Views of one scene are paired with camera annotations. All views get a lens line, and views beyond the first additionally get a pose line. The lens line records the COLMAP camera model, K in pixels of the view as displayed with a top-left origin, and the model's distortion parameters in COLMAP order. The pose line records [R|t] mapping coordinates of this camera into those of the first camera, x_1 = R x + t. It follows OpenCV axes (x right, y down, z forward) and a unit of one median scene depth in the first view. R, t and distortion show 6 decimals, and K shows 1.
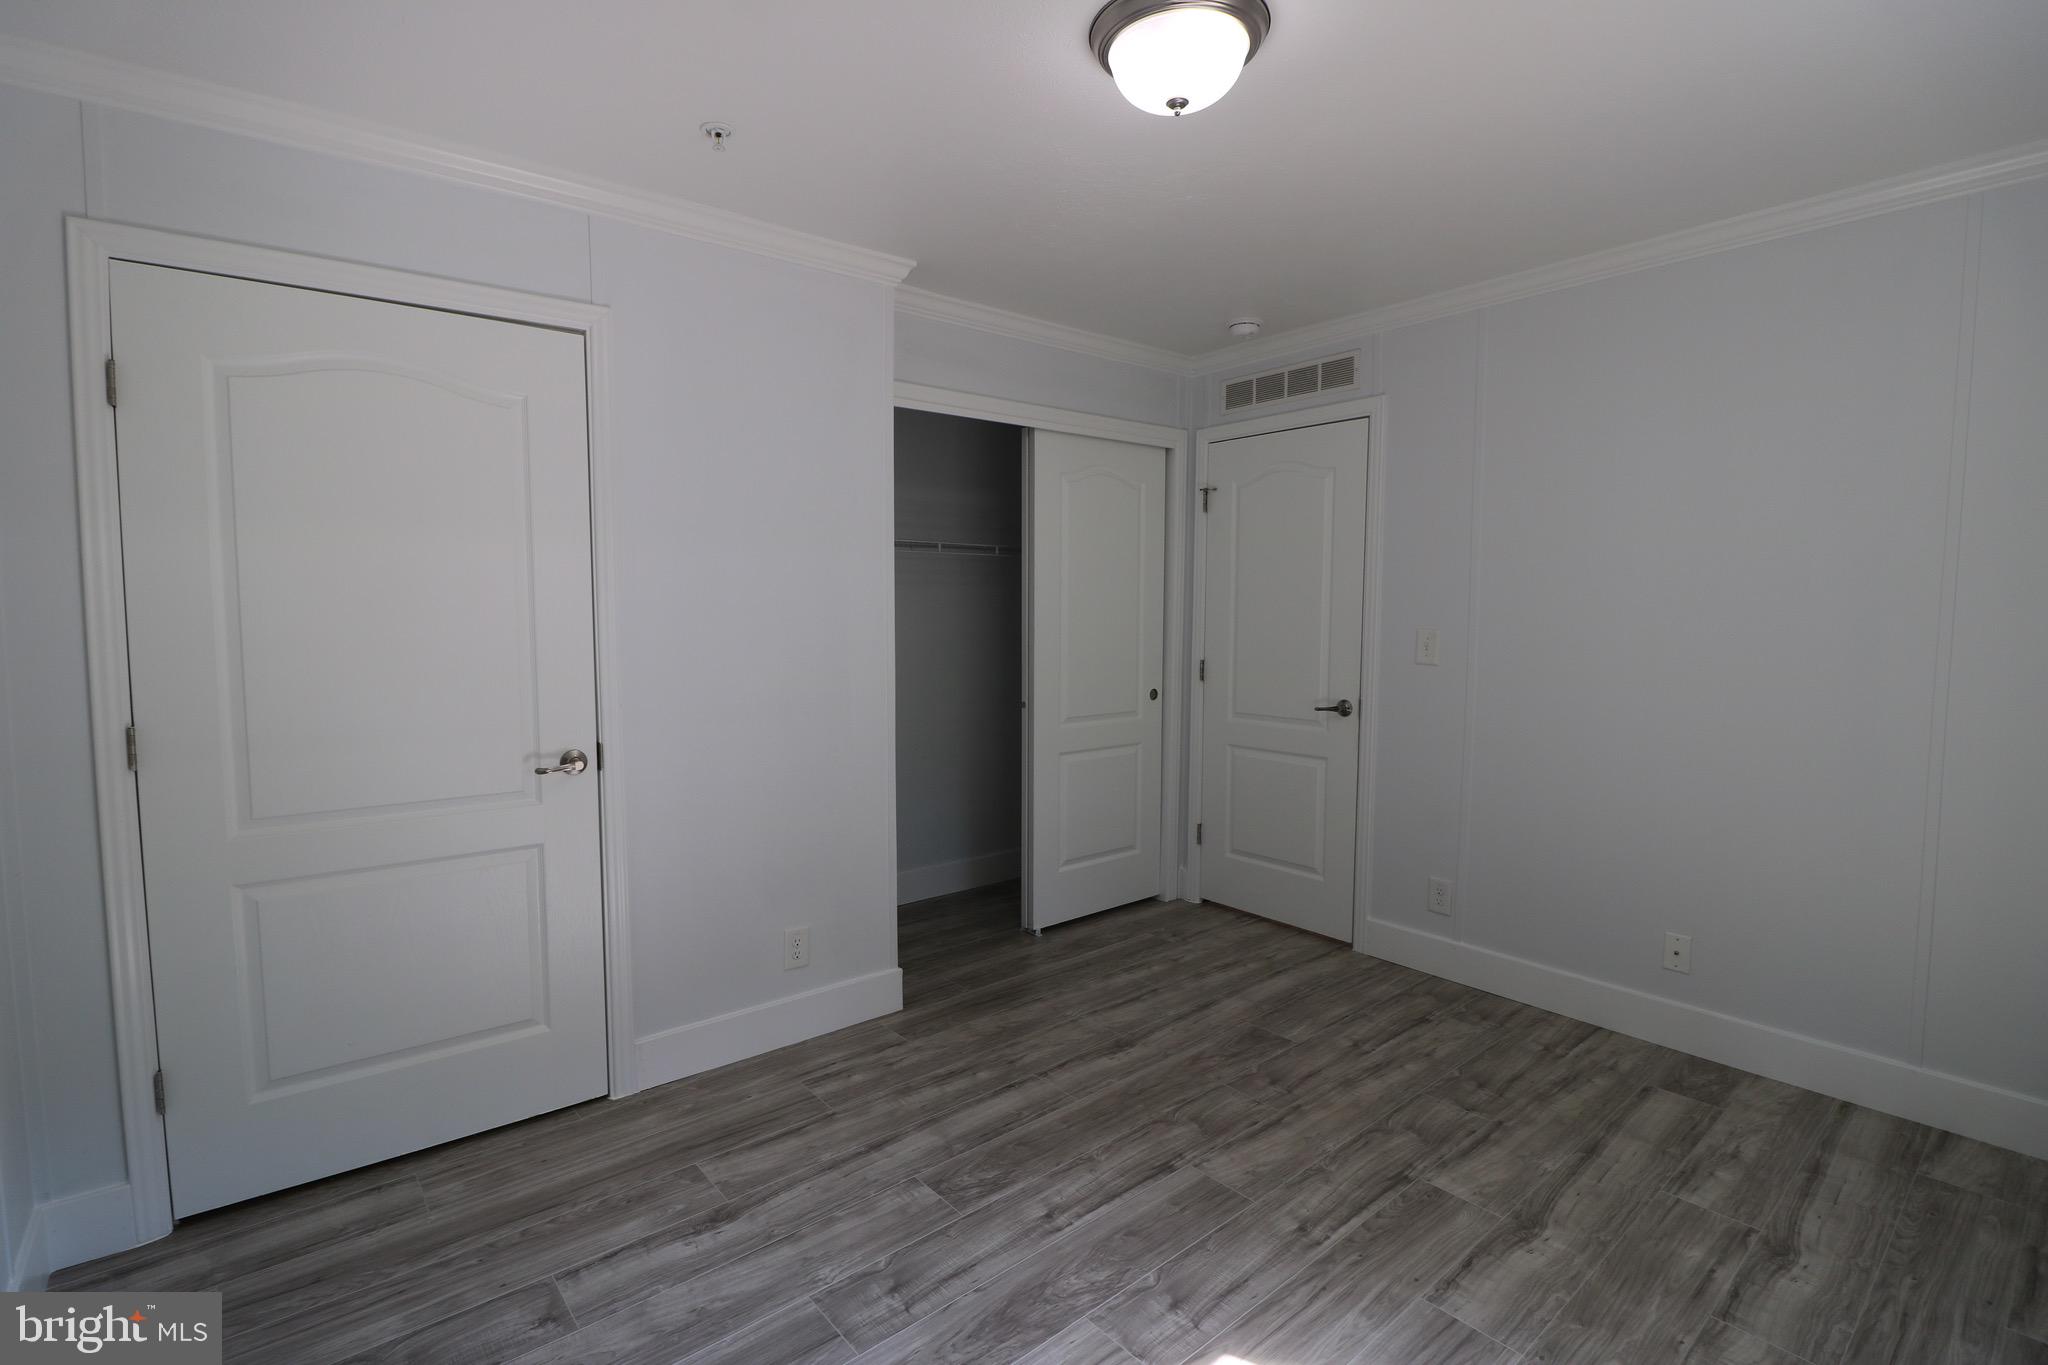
lens RADIAL K [[954.1, 0, 1023.4], [0, 954.1, 676.0], [0, 0, 1]] dist [-0.010025, -0.005920]
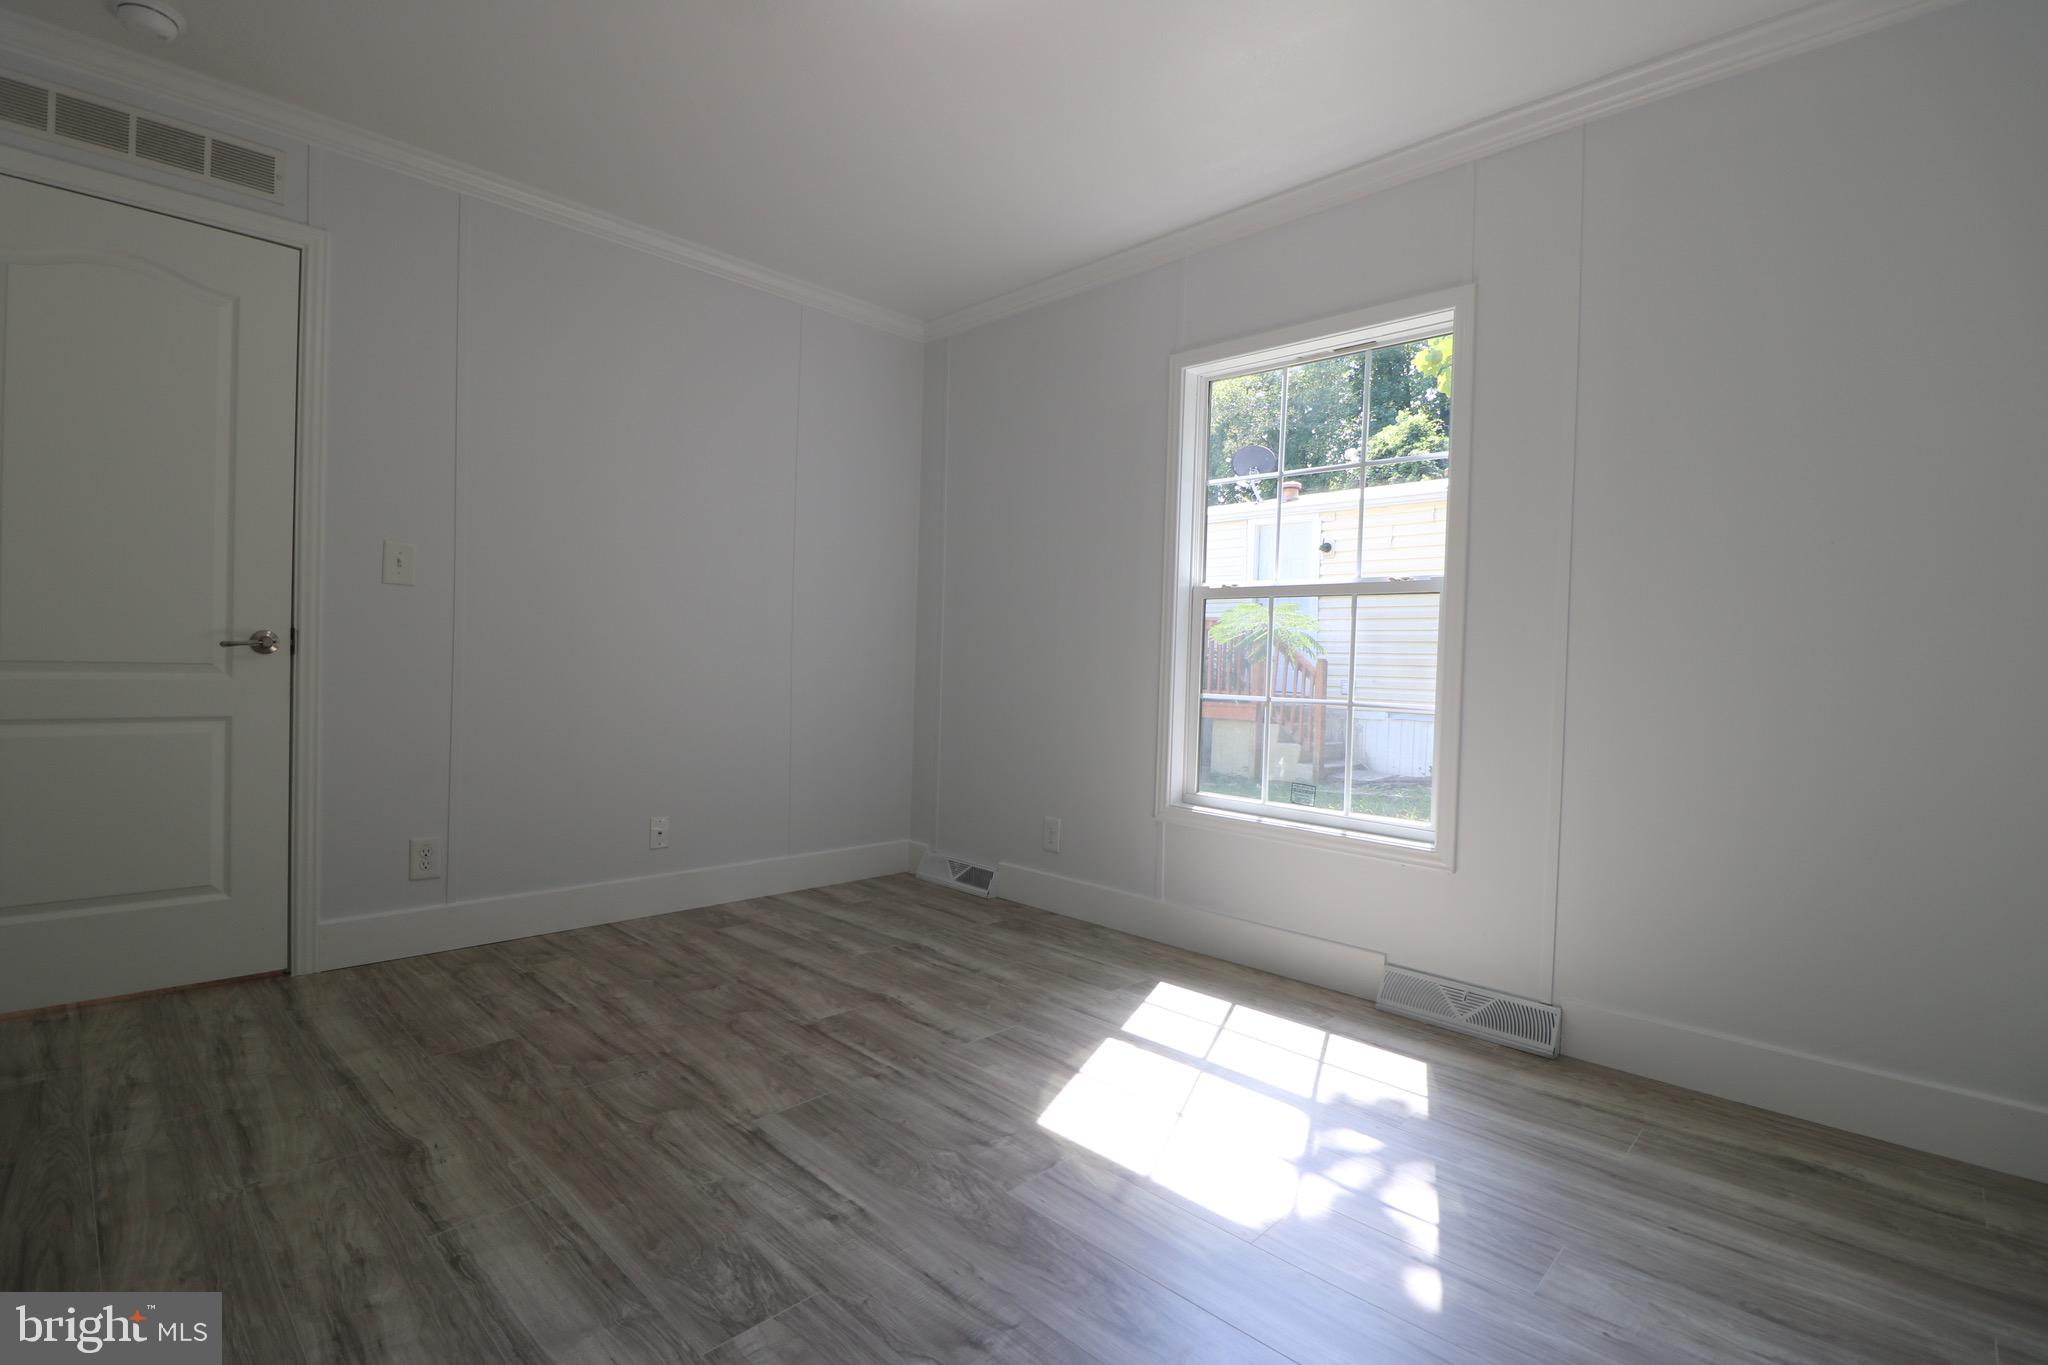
lens RADIAL K [[954.1, 0, 1011.8], [0, 954.1, 675.2], [0, 0, 1]] dist [-0.010025, -0.005920]
pose [[-0.101252, -0.016037, 0.994732, -0.653938], [0.045663, 0.998741, 0.020750, 0.107162], [-0.993812, 0.047523, -0.100393, 0.803403]]
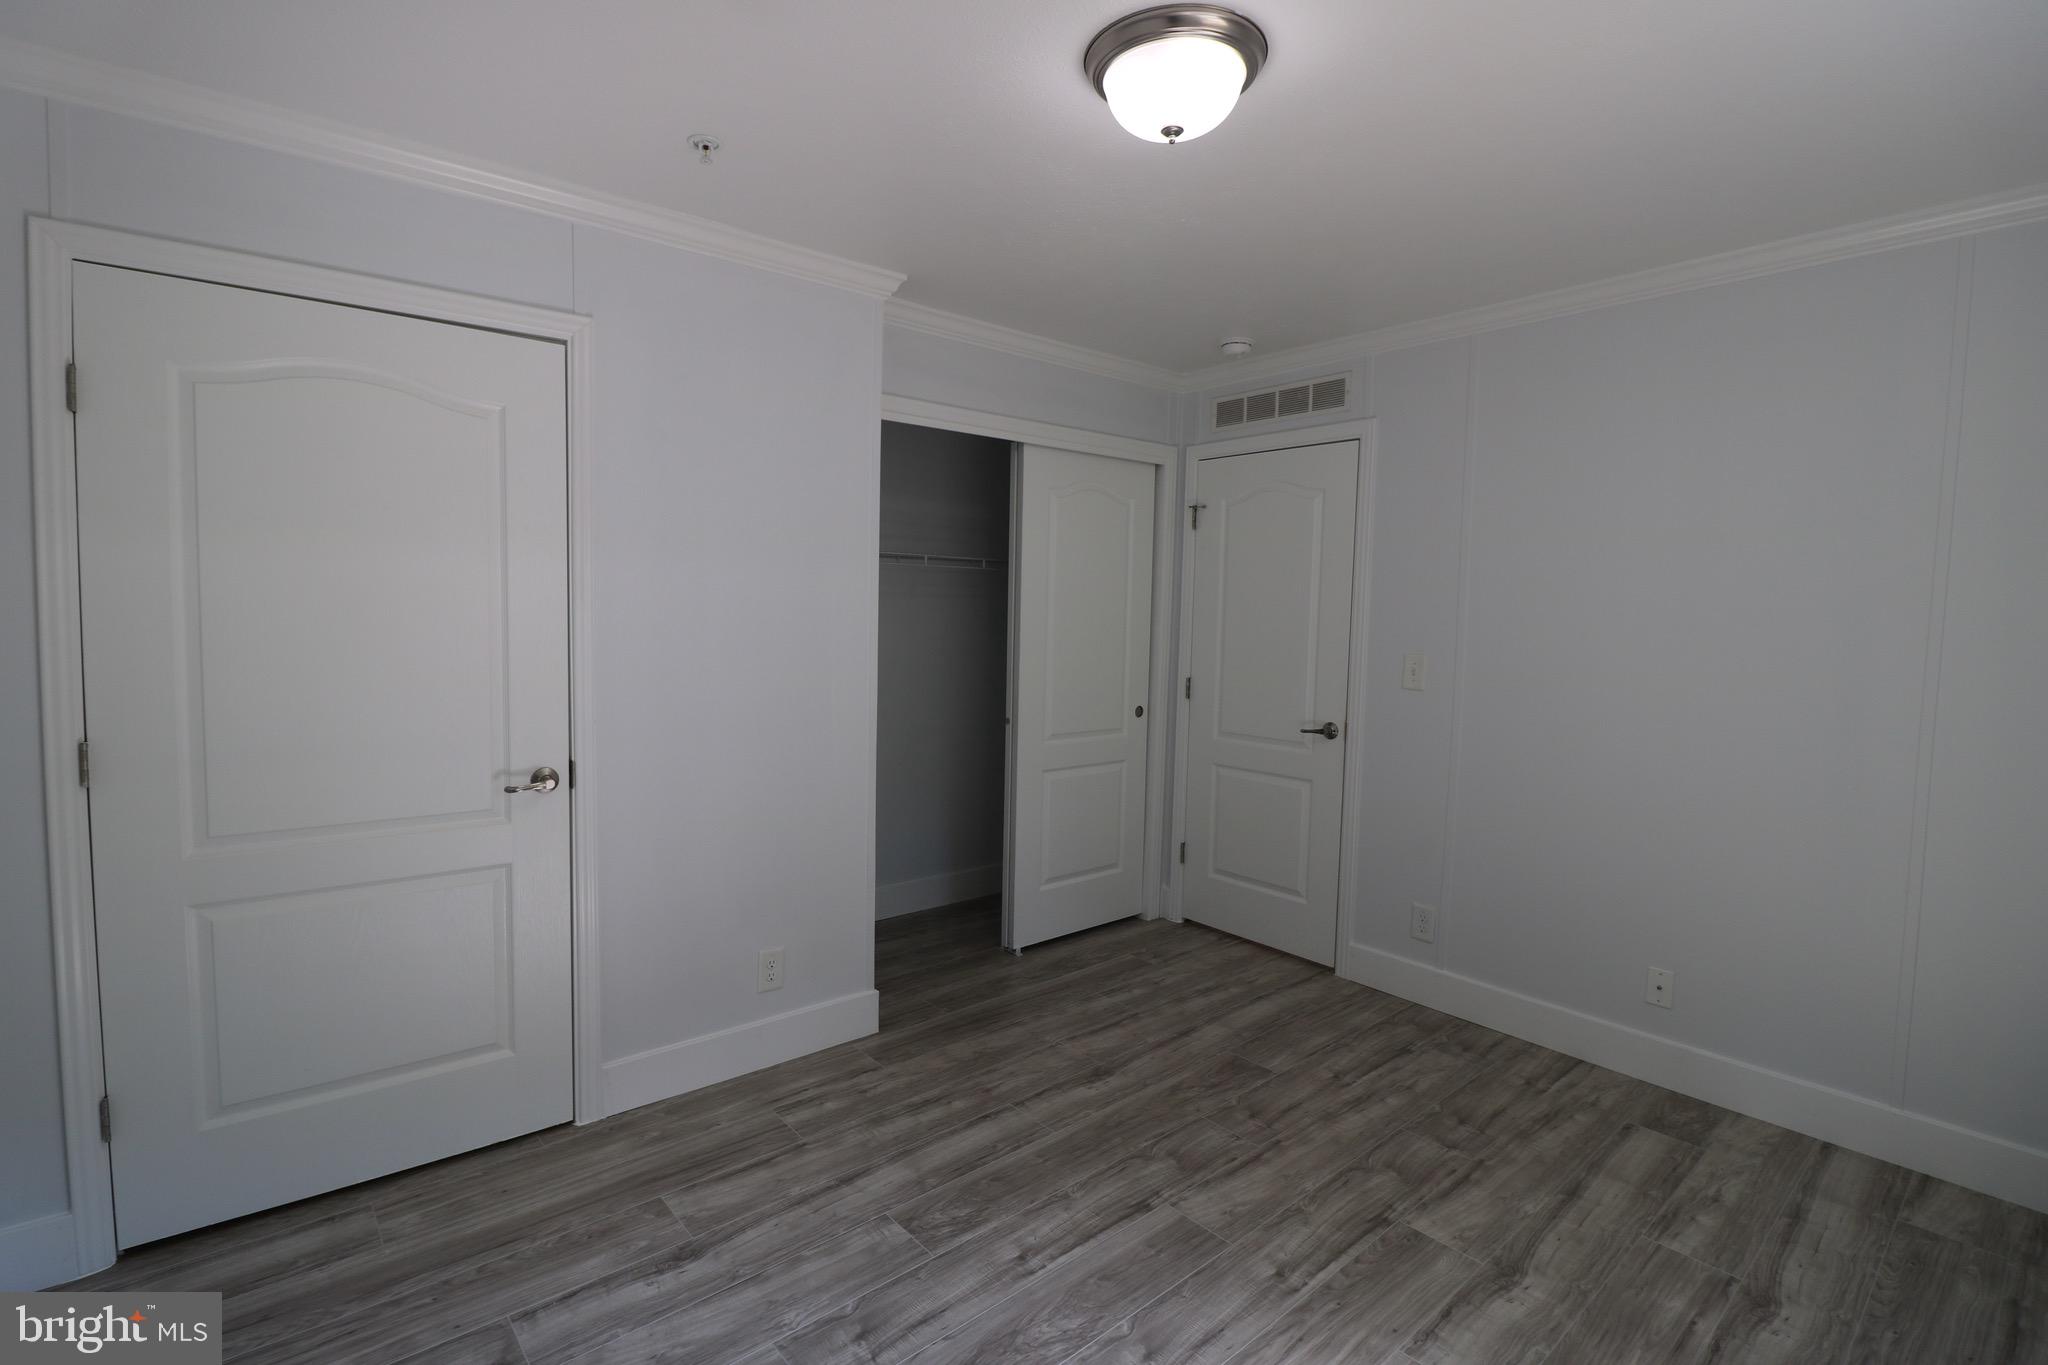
lens RADIAL K [[954.1, 0, 1024.3], [0, 954.1, 668.6], [0, 0, 1]] dist [-0.010025, -0.005920]
pose [[0.999727, 0.018394, 0.014412, 0.003613], [-0.018271, 0.999796, -0.008624, -0.025829], [-0.014568, 0.008359, 0.999859, 0.016037]]
